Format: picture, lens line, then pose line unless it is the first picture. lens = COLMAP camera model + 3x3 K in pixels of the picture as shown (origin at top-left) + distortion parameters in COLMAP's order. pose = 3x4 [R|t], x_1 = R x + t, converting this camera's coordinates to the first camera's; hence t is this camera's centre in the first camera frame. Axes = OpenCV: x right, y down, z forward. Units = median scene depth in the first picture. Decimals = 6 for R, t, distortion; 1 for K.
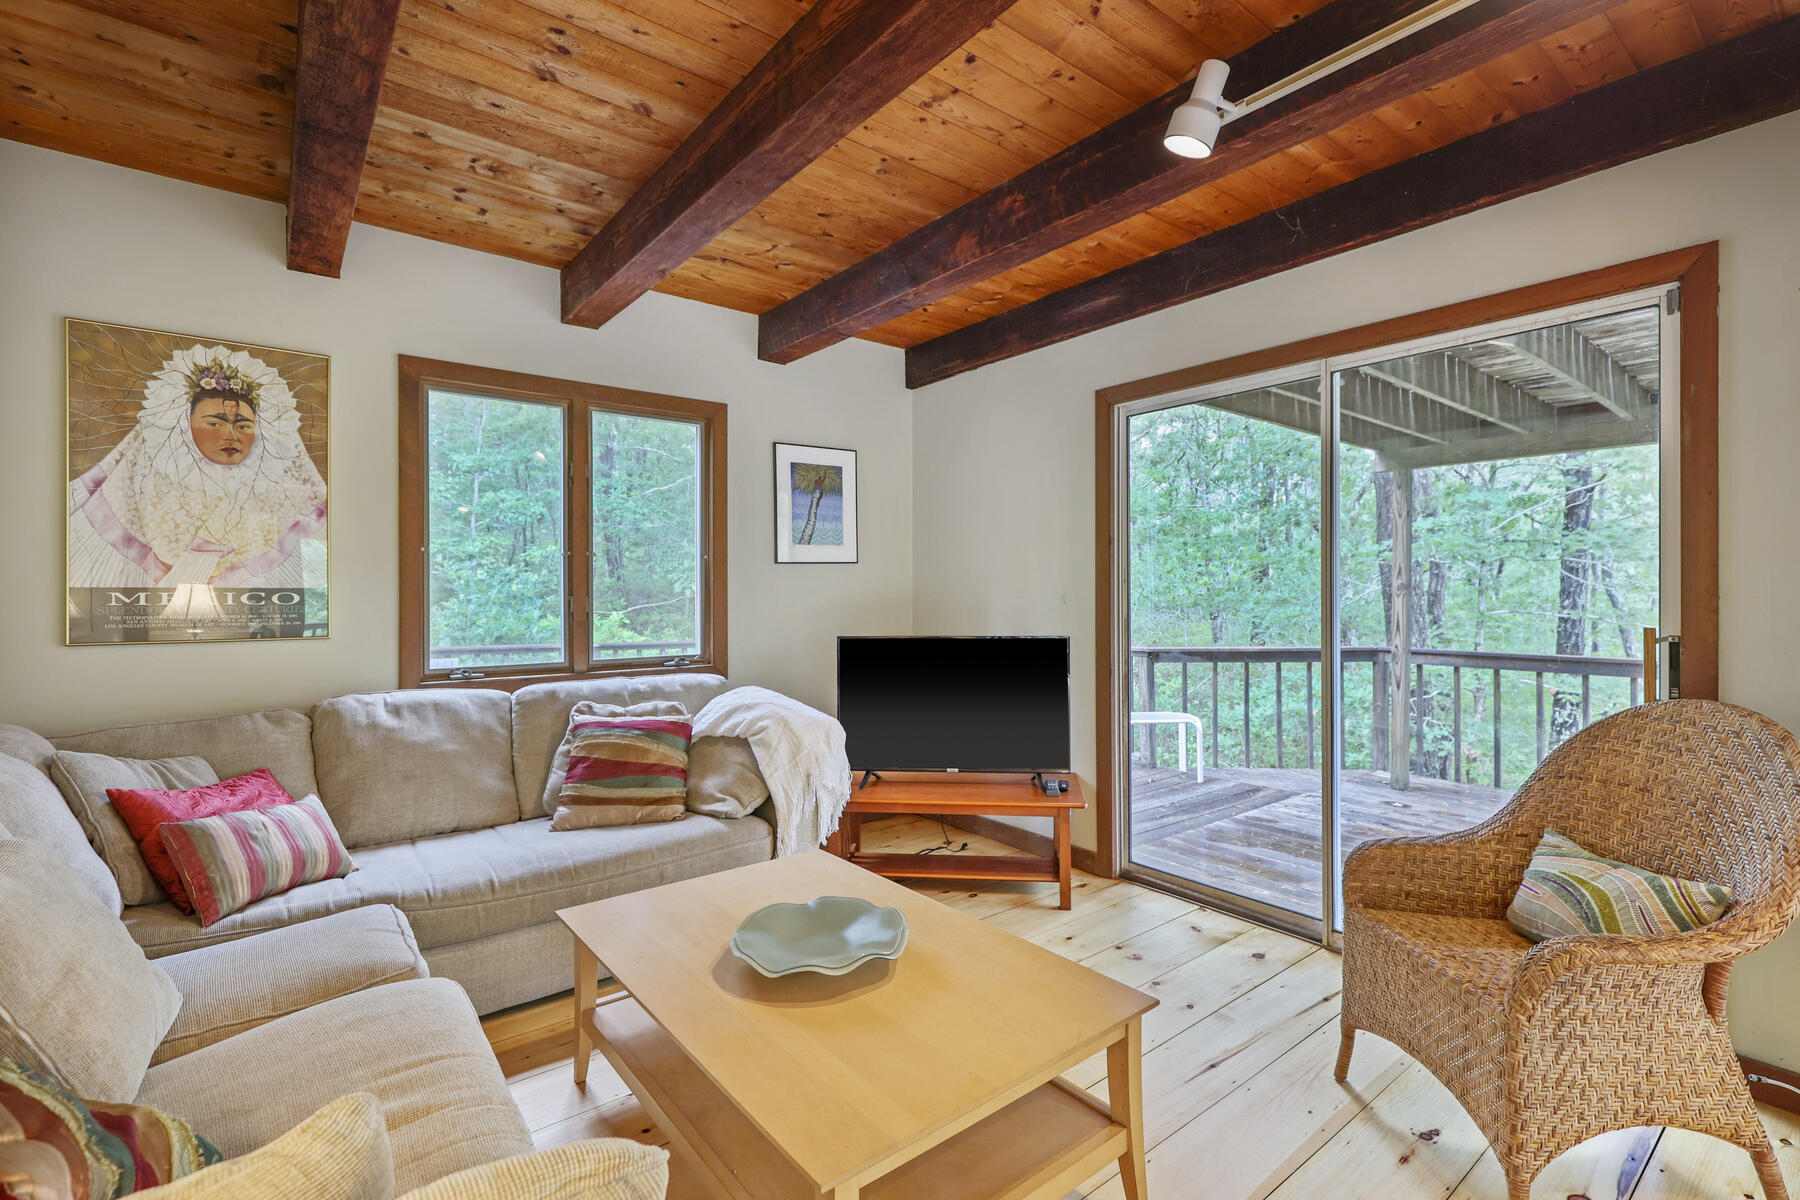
lens RADIAL K [[818.3, 0, 925.8], [0, 818.3, 595.0], [0, 0, 1]] dist [0.000887, -0.000407]
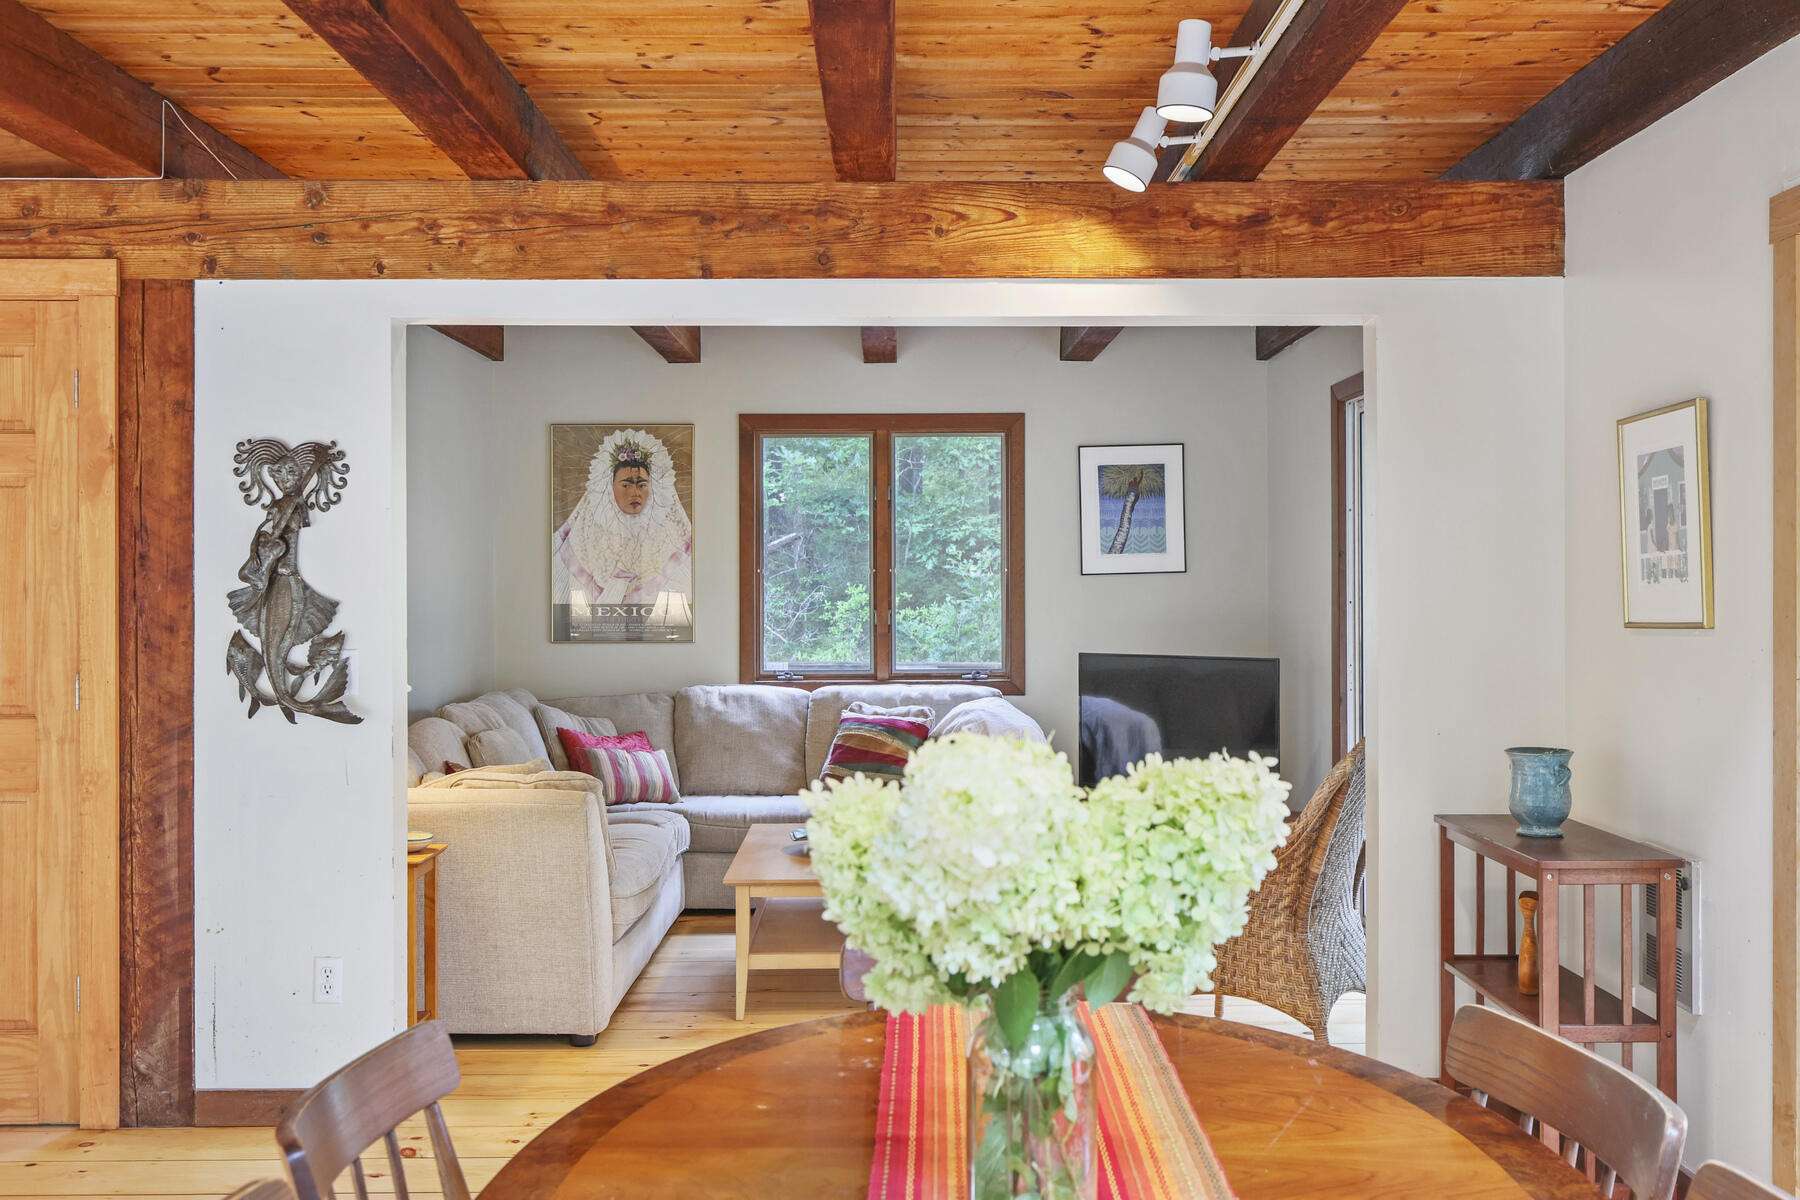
lens RADIAL K [[1727.8, 0, 936.7], [0, 1727.8, 593.2], [0, 0, 1]] dist [-0.000950, 0.000000]
pose [[0.797447, 0.009409, -0.603315, 1.278249], [-0.000372, 0.999886, 0.015103, -0.068921], [0.603388, -0.011819, 0.797360, -0.987713]]
